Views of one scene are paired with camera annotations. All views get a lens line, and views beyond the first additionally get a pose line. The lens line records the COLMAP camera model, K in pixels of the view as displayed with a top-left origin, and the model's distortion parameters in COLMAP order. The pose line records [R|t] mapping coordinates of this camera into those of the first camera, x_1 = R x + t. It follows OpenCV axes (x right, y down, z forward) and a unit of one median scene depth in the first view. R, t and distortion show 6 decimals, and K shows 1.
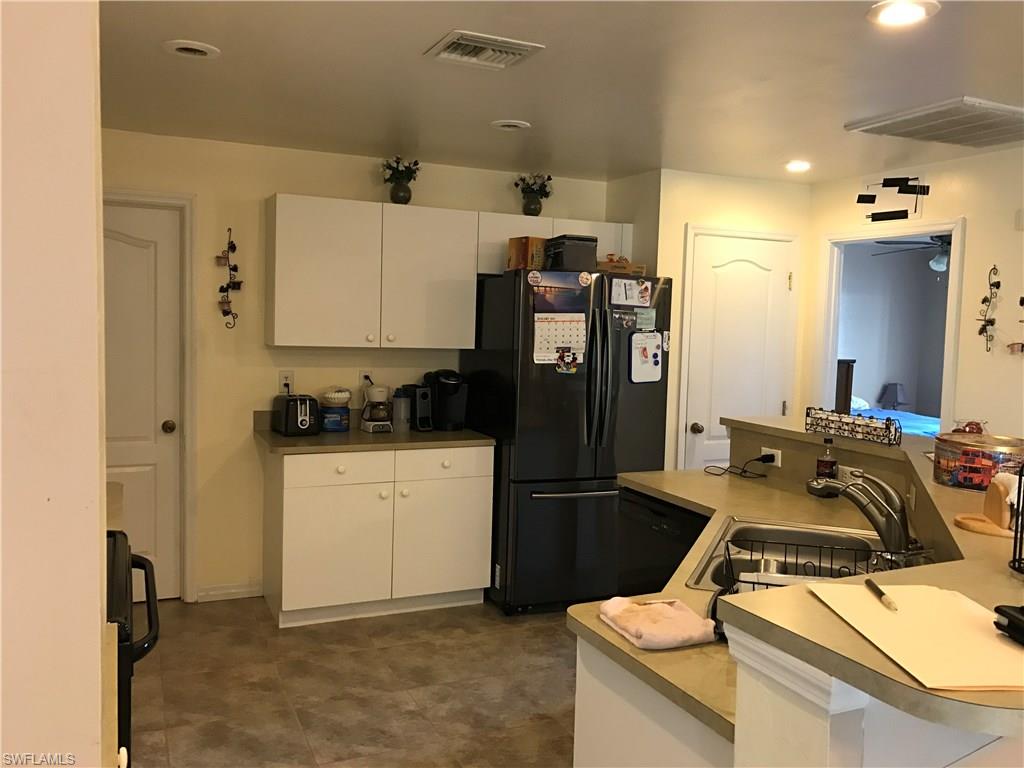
lens RADIAL K [[842.0, 0, 512.0], [0, 842.0, 384.0], [0, 0, 1]] dist [0.096232, -0.191762]
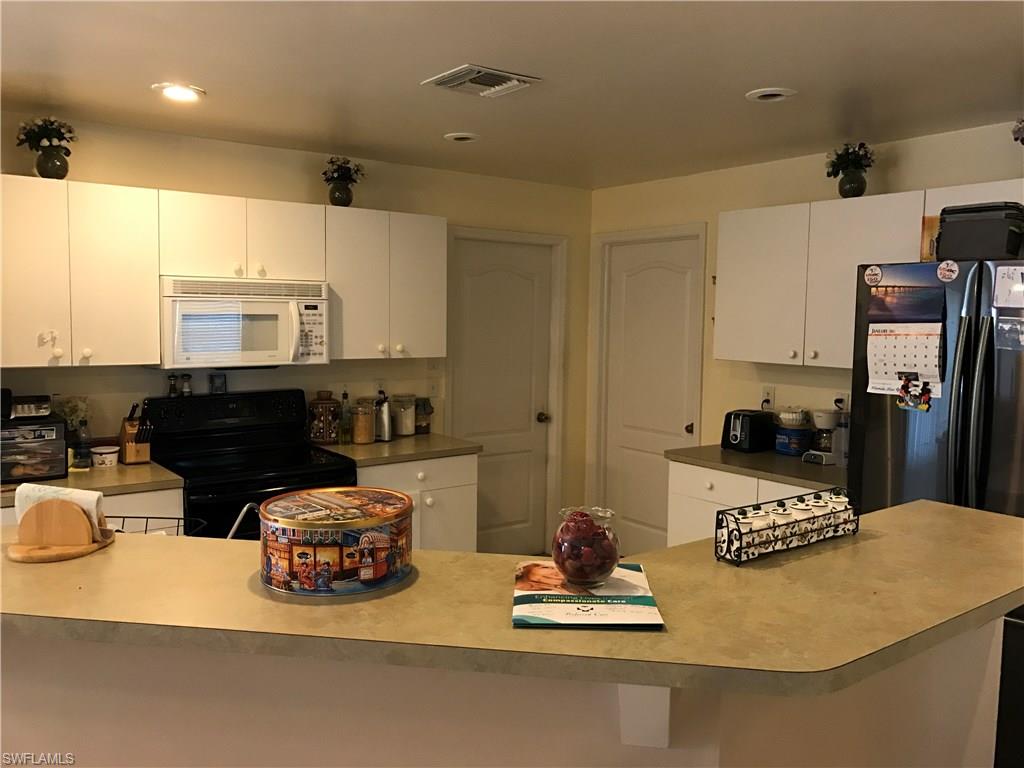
lens RADIAL K [[838.6, 0, 510.2], [0, 838.6, 379.7], [0, 0, 1]] dist [0.020062, -0.034543]
pose [[0.207267, 0.051756, -0.976914, 0.647273], [-0.083456, 0.995895, 0.035055, -0.033891], [0.974718, 0.074264, 0.210736, 0.523929]]
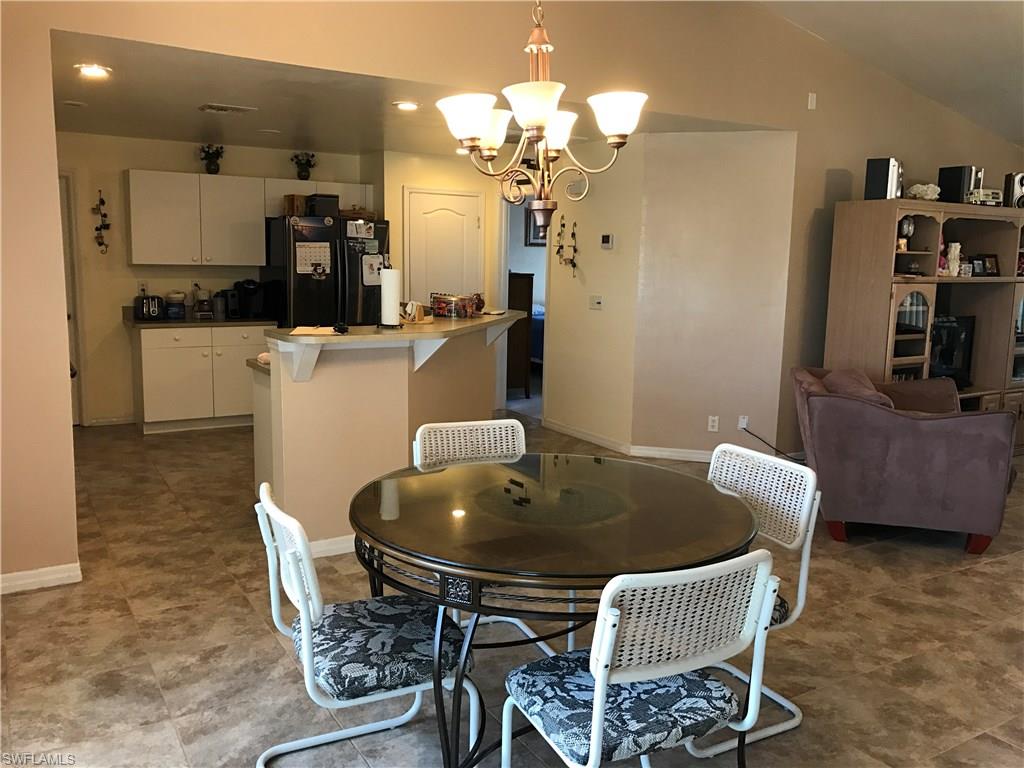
lens RADIAL K [[838.6, 0, 510.2], [0, 838.6, 379.7], [0, 0, 1]] dist [0.020062, -0.034543]
pose [[0.993300, -0.023523, 0.113145, 0.239835], [0.015299, 0.997214, 0.073006, 0.066609], [-0.114547, -0.070786, 0.990893, -0.662436]]
